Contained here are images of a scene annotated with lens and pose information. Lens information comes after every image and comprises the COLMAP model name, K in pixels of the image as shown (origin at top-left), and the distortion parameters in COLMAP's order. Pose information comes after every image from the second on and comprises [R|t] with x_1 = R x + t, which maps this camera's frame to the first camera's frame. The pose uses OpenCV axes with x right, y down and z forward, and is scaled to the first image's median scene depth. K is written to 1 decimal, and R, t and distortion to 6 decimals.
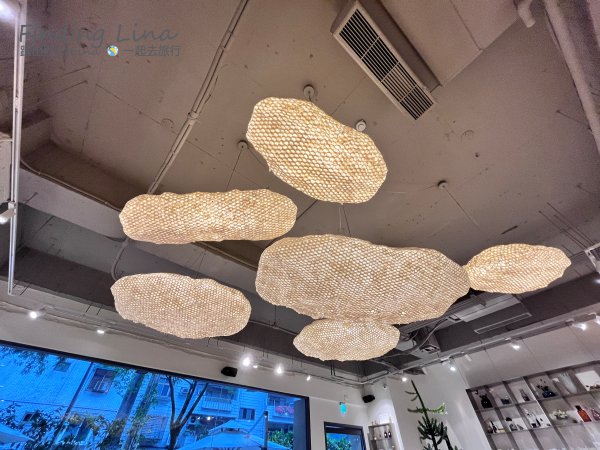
lens RADIAL K [[241.1, 0, 298.3], [0, 241.1, 227.9], [0, 0, 1]] dist [-0.000690, -0.000215]
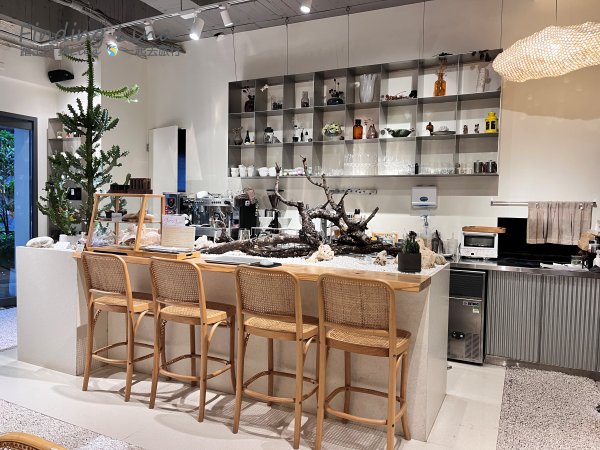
lens RADIAL K [[448.3, 0, 300.0], [0, 448.3, 225.0], [0, 0, 1]] dist [0.077409, -0.095509]
pose [[0.912942, 0.021725, 0.407511, 0.427381], [-0.321386, 0.653667, 0.685149, 0.121809], [-0.251492, -0.756470, 0.603743, 0.085718]]
